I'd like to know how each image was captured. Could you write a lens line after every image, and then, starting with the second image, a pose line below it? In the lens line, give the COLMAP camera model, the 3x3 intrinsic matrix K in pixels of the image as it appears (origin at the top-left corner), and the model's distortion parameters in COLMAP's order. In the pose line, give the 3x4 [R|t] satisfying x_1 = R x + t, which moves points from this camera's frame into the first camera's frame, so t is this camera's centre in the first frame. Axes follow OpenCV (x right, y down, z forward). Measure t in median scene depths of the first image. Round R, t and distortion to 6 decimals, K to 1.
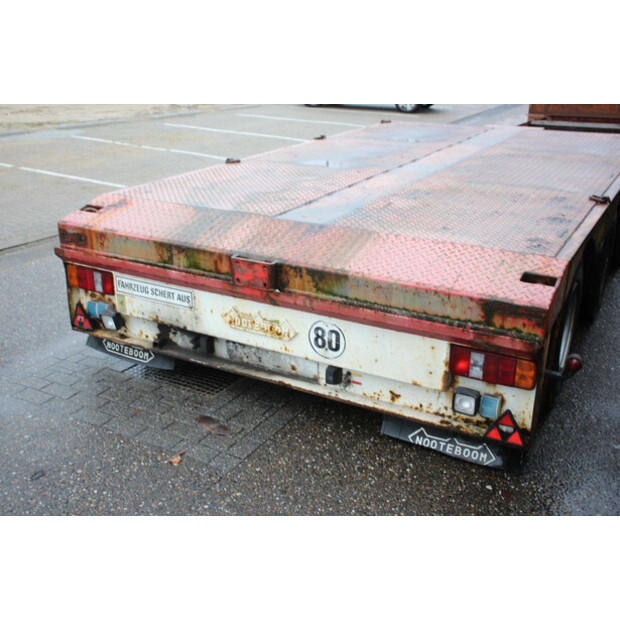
lens RADIAL K [[699.7, 0, 307.7], [0, 699.7, 312.0], [0, 0, 1]] dist [-0.039788, 0.000000]
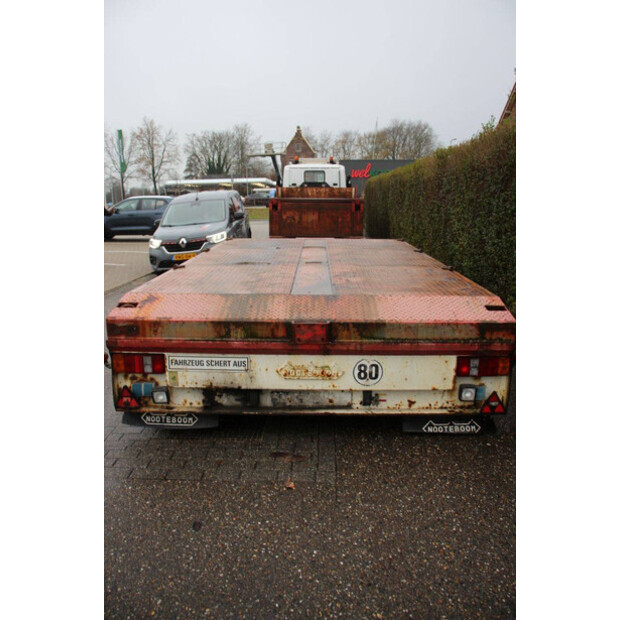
lens RADIAL K [[510.8, 0, 311.9], [0, 510.8, 305.1], [0, 0, 1]] dist [-0.162950, 0.121313]
pose [[0.877575, -0.100299, 0.468830, -0.513927], [0.173615, 0.977987, -0.115754, 0.005990], [-0.446900, 0.182979, 0.875671, 0.129996]]
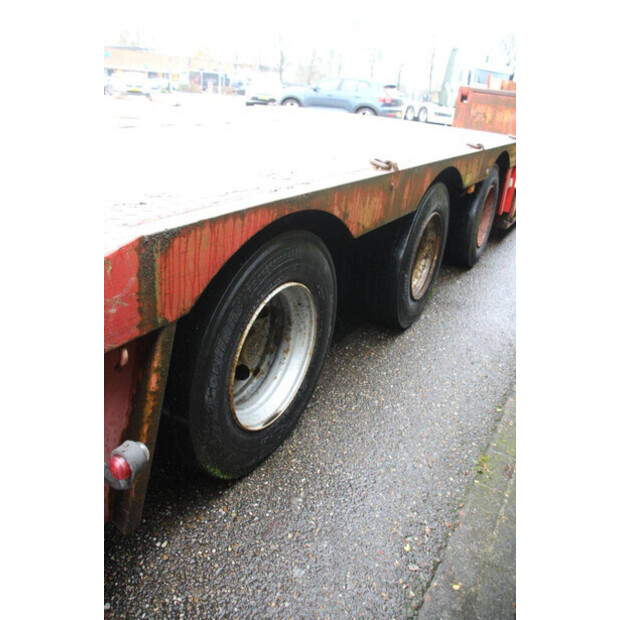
lens RADIAL K [[510.8, 0, 309.9], [0, 510.8, 306.6], [0, 0, 1]] dist [-0.162950, 0.121313]
pose [[0.996036, 0.088883, 0.003404, 0.413061], [-0.088946, 0.995010, 0.045207, -0.043233], [0.000631, -0.045330, 0.998972, 0.574779]]
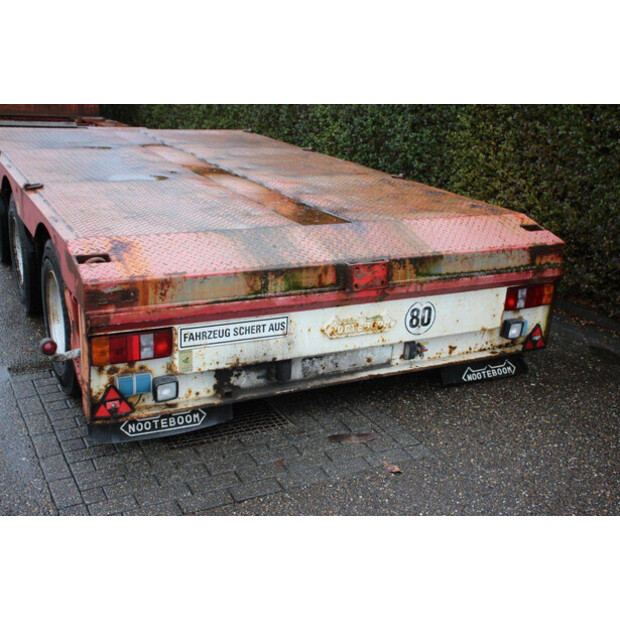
lens RADIAL K [[749.2, 0, 313.8], [0, 749.2, 314.8], [0, 0, 1]] dist [-0.003512, 0.000000]
pose [[0.546182, -0.247508, 0.800265, -0.994347], [0.259979, 0.958261, 0.118938, -0.147691], [-0.796302, 0.143090, 0.587732, 0.408865]]
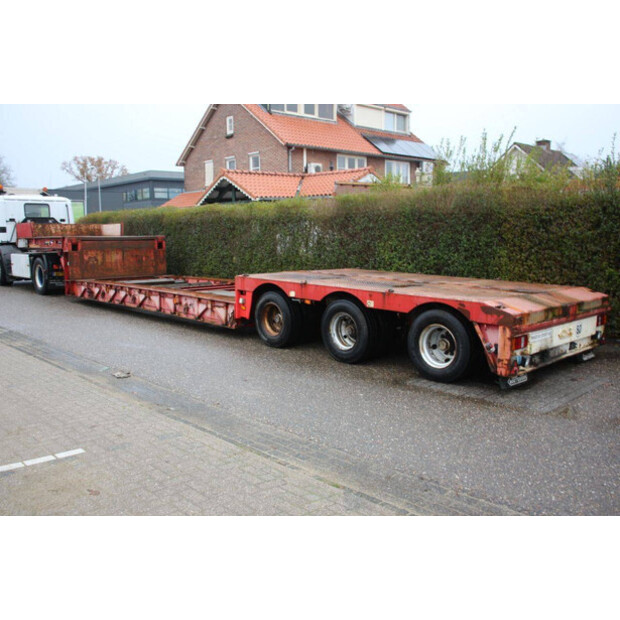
lens RADIAL K [[582.2, 0, 323.4], [0, 582.2, 299.0], [0, 0, 1]] dist [-0.089243, 0.000000]
pose [[0.282966, -0.109918, 0.952811, -2.195739], [0.346336, 0.938095, 0.005365, -0.396542], [-0.894417, 0.328474, 0.303517, 1.124064]]
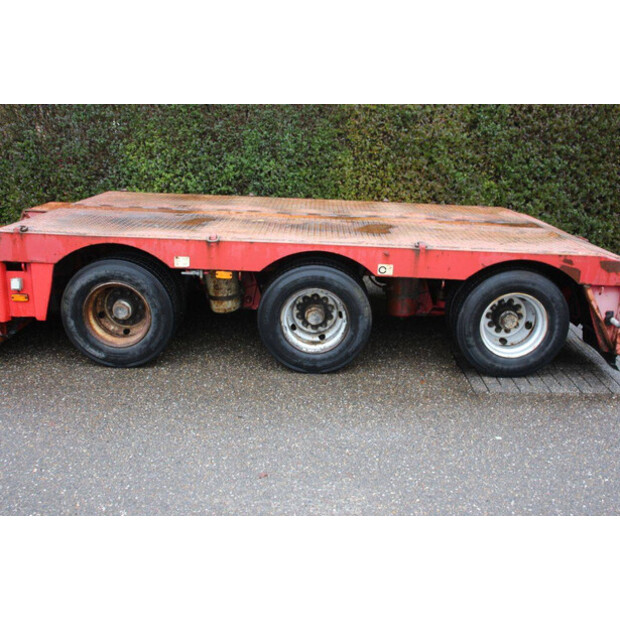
lens RADIAL K [[645.6, 0, 310.0], [0, 645.6, 306.7], [0, 0, 1]] dist [-0.047820, 0.000000]
pose [[-0.486557, -0.260809, 0.833811, -1.209017], [0.287356, 0.853522, 0.434657, -0.879566], [-0.825038, 0.451086, -0.340342, 2.248142]]
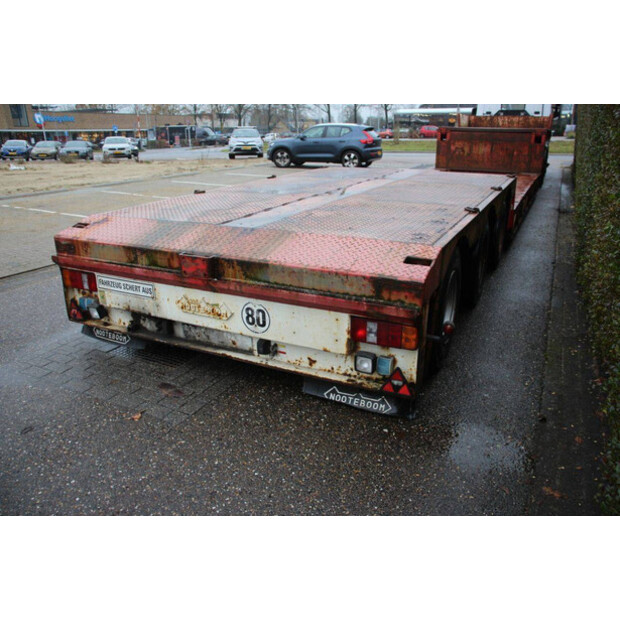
lens RADIAL K [[510.8, 0, 309.8], [0, 510.8, 312.8], [0, 0, 1]] dist [-0.162950, 0.121313]
pose [[0.998852, -0.026350, 0.040007, 0.083974], [0.027024, 0.999501, -0.016377, 0.046369], [-0.039556, 0.017439, 0.999065, 0.087468]]
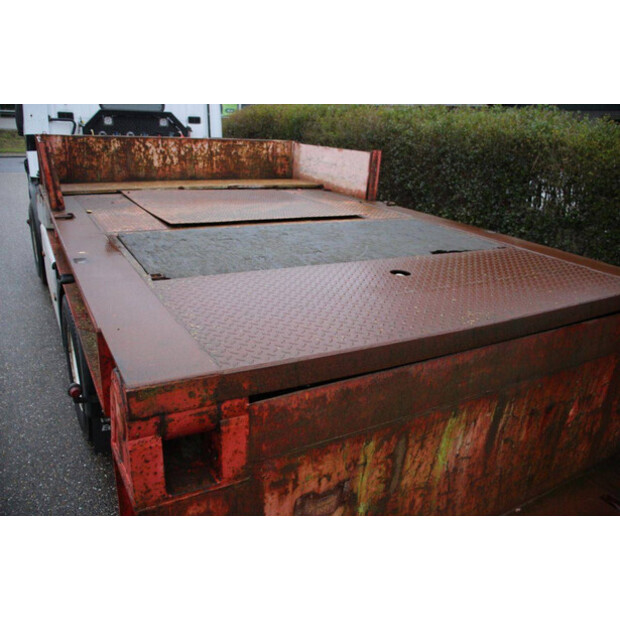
lens RADIAL K [[510.8, 0, 309.3], [0, 510.8, 312.7], [0, 0, 1]] dist [-0.162950, 0.121313]
pose [[0.516405, -0.281268, 0.808835, 1.071175], [0.253173, 0.952444, 0.169568, -1.518565], [-0.818064, 0.117209, 0.563057, 3.575841]]
